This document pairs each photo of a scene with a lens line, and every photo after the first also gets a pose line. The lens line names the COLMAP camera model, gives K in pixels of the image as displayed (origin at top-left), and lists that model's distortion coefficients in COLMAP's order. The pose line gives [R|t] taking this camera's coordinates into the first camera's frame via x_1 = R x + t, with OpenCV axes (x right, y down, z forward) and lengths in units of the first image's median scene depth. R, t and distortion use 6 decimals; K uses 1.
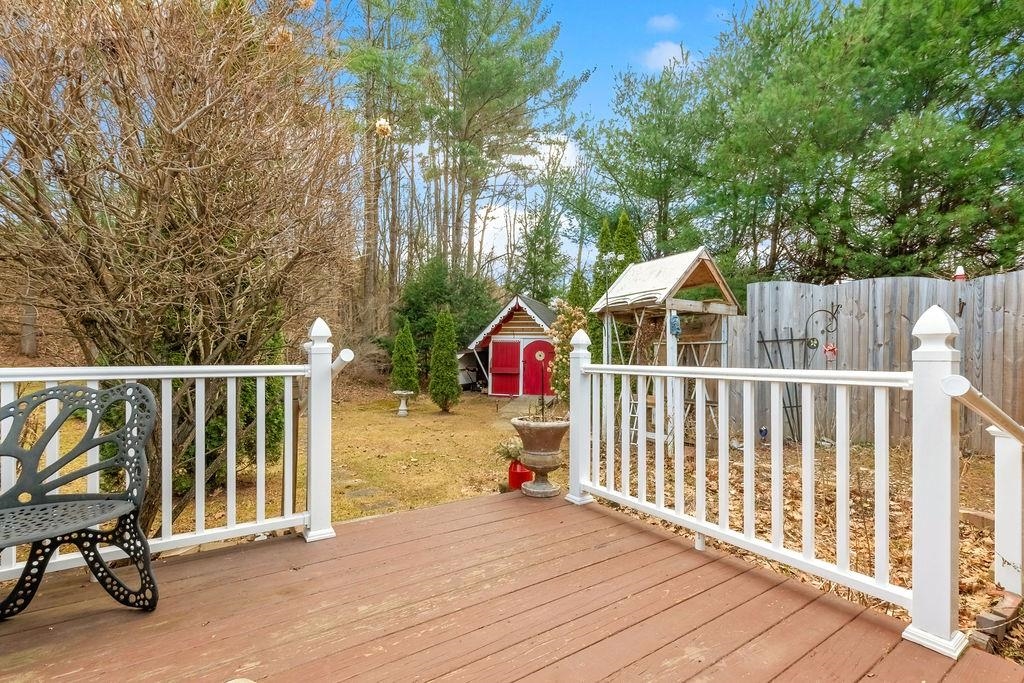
lens RADIAL K [[451.7, 0, 511.6], [0, 451.7, 340.4], [0, 0, 1]] dist [-0.001824, -0.000407]
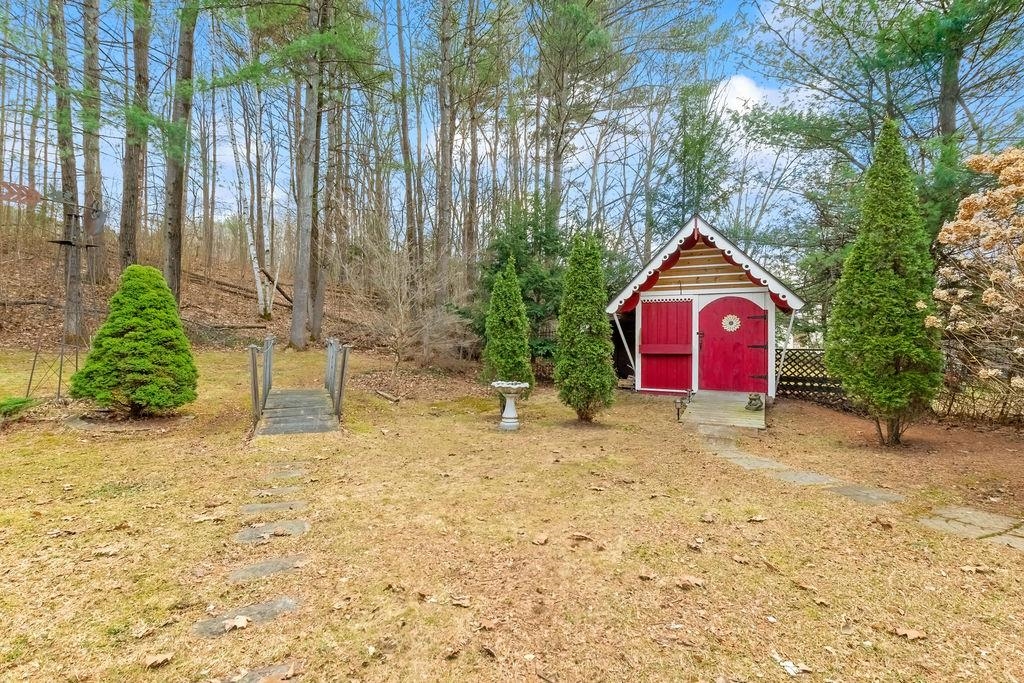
lens RADIAL K [[451.7, 0, 513.7], [0, 451.7, 338.8], [0, 0, 1]] dist [-0.001824, -0.000407]
pose [[0.990287, -0.008760, -0.138760, -0.158099], [0.009779, 0.999930, 0.006664, 0.056789], [0.138692, -0.007956, 0.990304, 0.465162]]
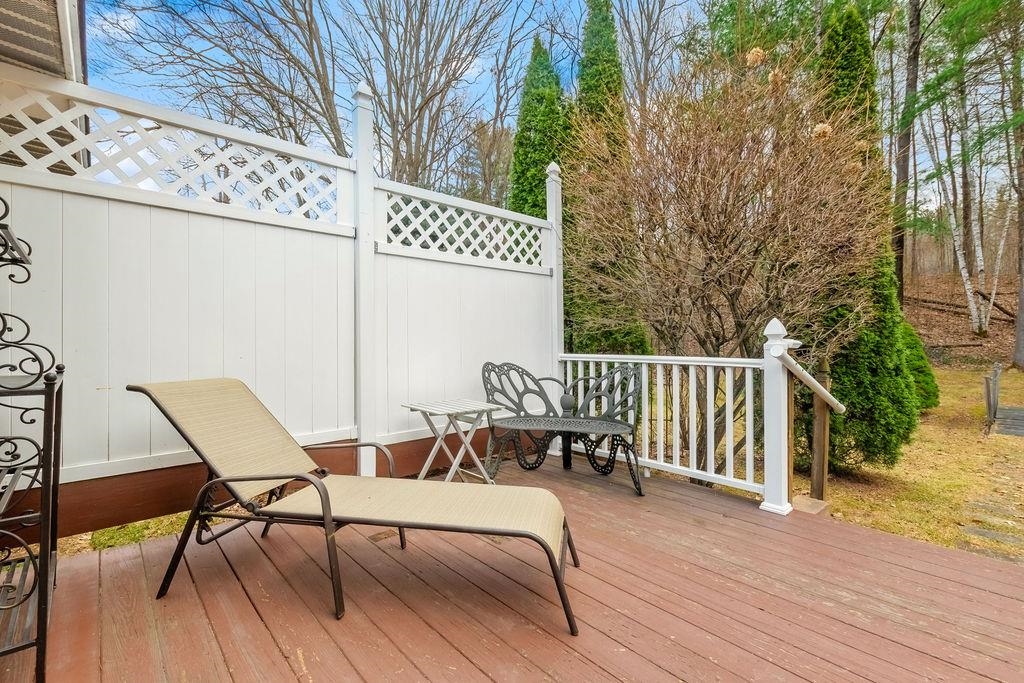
lens RADIAL K [[451.7, 0, 512.5], [0, 451.7, 338.7], [0, 0, 1]] dist [-0.001824, -0.000407]
pose [[0.140993, -0.016776, -0.989868, 0.118353], [0.018659, 0.999724, -0.014286, 0.001305], [0.989835, -0.016456, 0.141267, 0.037704]]
